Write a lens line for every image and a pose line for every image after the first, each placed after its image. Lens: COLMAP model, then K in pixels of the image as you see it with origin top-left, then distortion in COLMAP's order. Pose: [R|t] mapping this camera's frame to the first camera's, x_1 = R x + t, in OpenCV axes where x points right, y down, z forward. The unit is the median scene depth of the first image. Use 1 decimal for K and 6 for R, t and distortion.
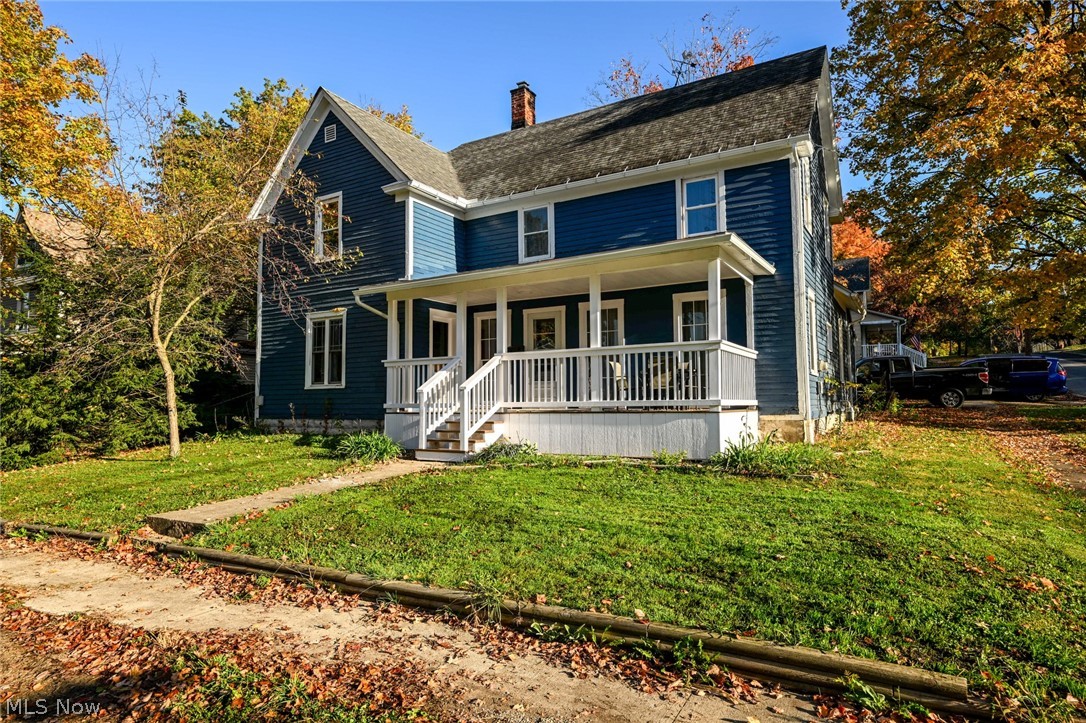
lens RADIAL K [[633.4, 0, 541.9], [0, 633.4, 360.3], [0, 0, 1]] dist [0.001631, 0.000771]
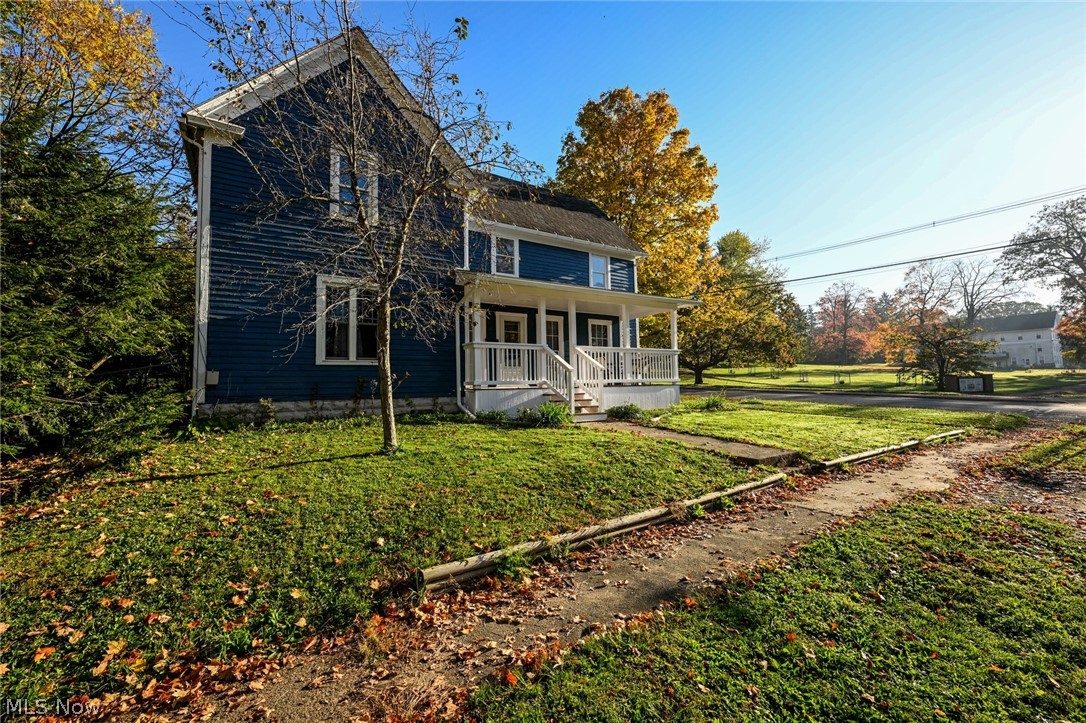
lens RADIAL K [[445.3, 0, 545.0], [0, 445.3, 361.4], [0, 0, 1]] dist [-0.001620, -0.000229]
pose [[0.439197, 0.046795, 0.897171, -0.880068], [-0.050476, 0.998350, -0.027363, 0.048452], [-0.896971, -0.033268, 0.440835, 0.538927]]
